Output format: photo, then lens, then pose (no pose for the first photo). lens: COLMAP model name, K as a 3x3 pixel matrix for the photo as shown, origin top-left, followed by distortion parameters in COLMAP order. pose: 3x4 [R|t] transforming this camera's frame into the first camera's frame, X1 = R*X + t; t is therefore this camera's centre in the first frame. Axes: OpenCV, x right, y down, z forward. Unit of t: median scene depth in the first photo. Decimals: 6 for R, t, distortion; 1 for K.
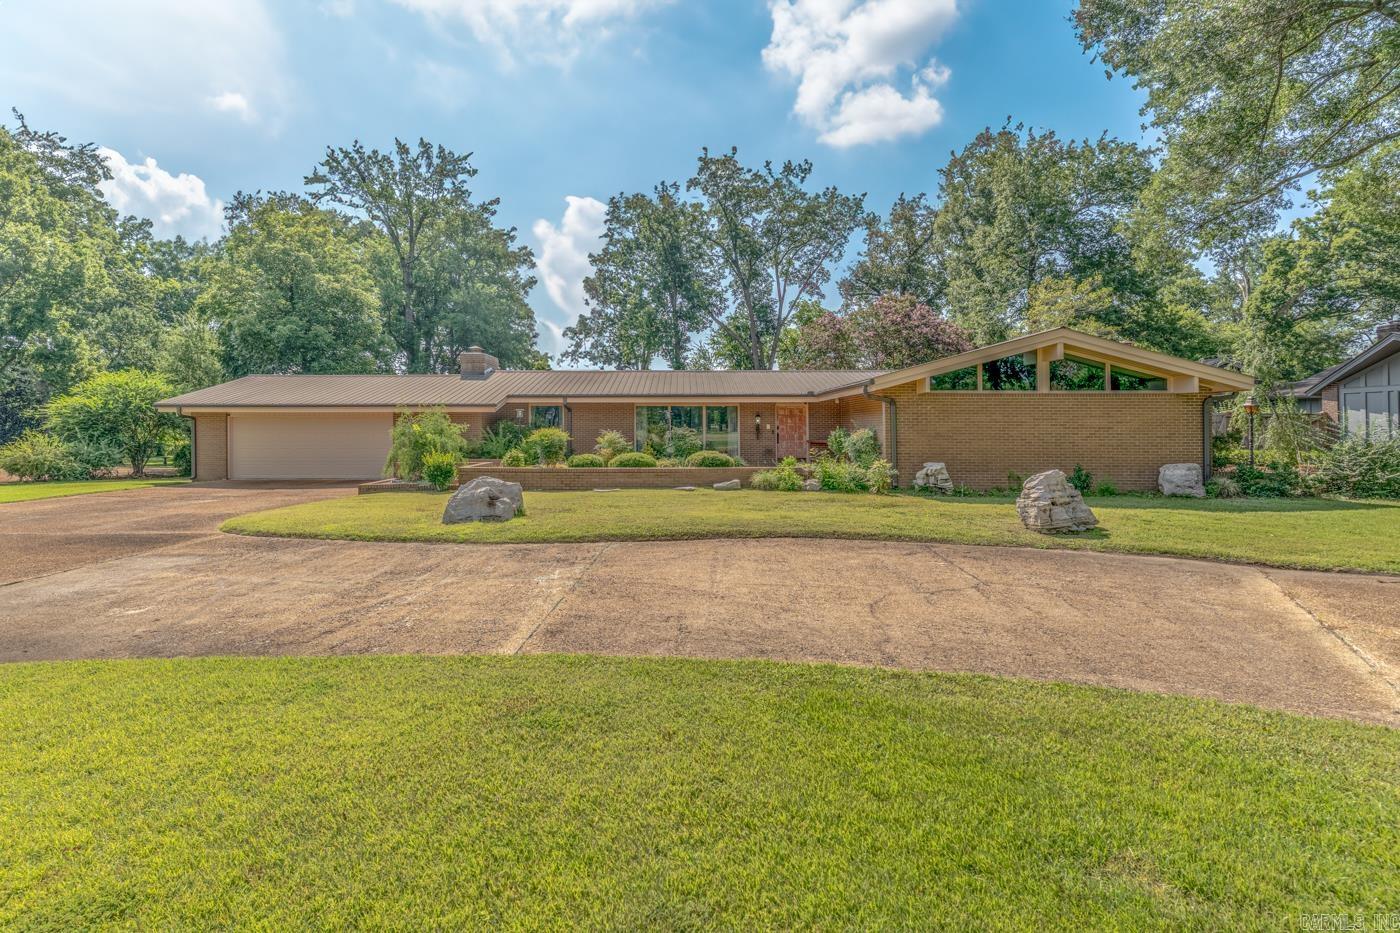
lens RADIAL K [[679.5, 0, 700.0], [0, 679.5, 466.5], [0, 0, 1]] dist [-0.033114, -0.000231]
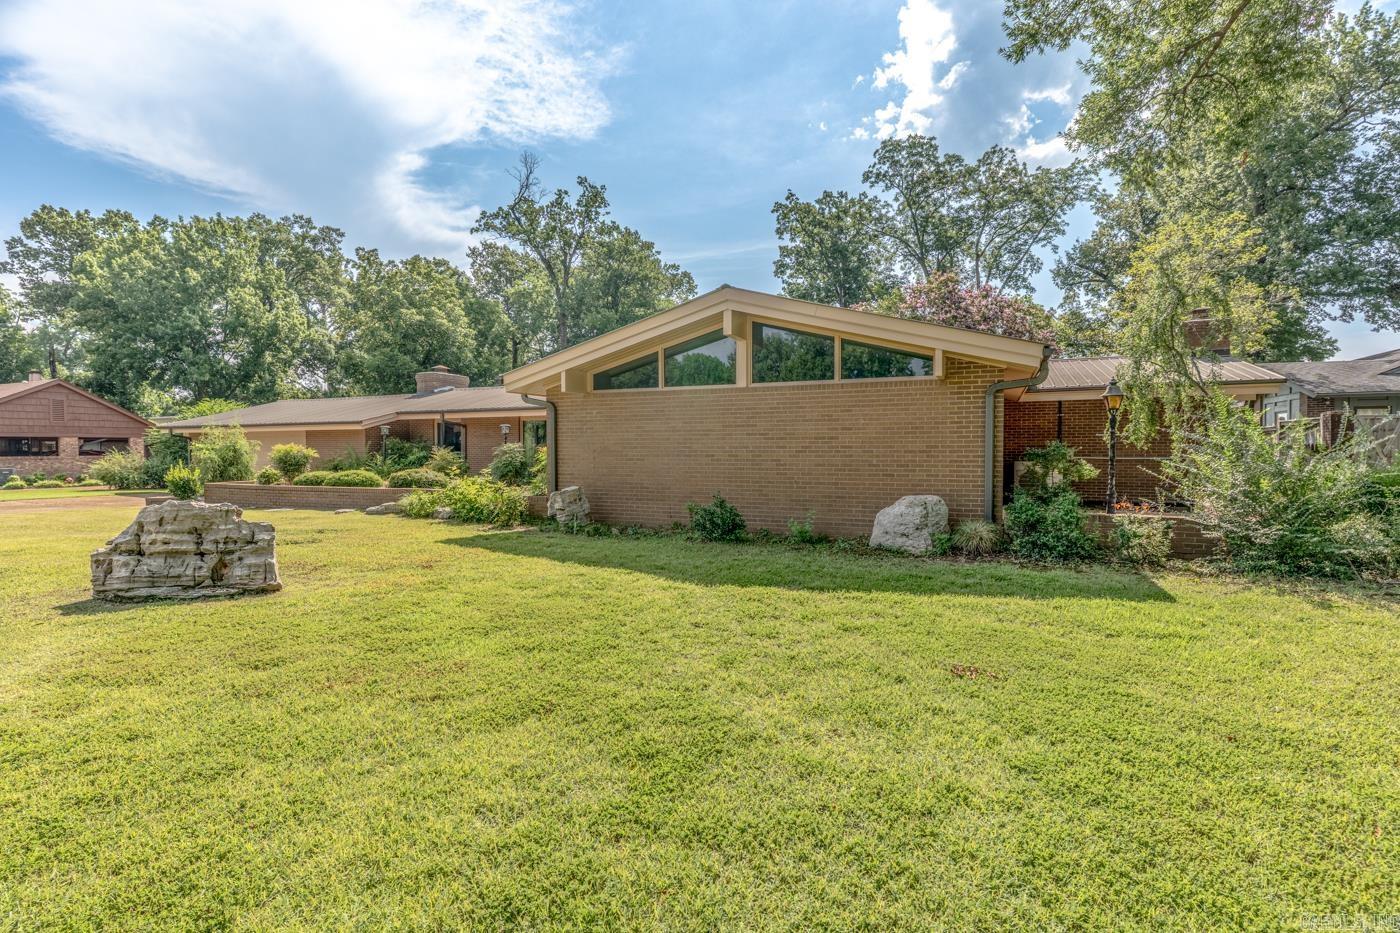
lens RADIAL K [[668.6, 0, 700.0], [0, 668.6, 466.5], [0, 0, 1]] dist [0.001067, 0.001070]
pose [[0.914600, 0.006738, -0.404303, 0.141363], [-0.017794, 0.999563, -0.023595, -0.002537], [0.403968, 0.028774, 0.914321, 0.072612]]
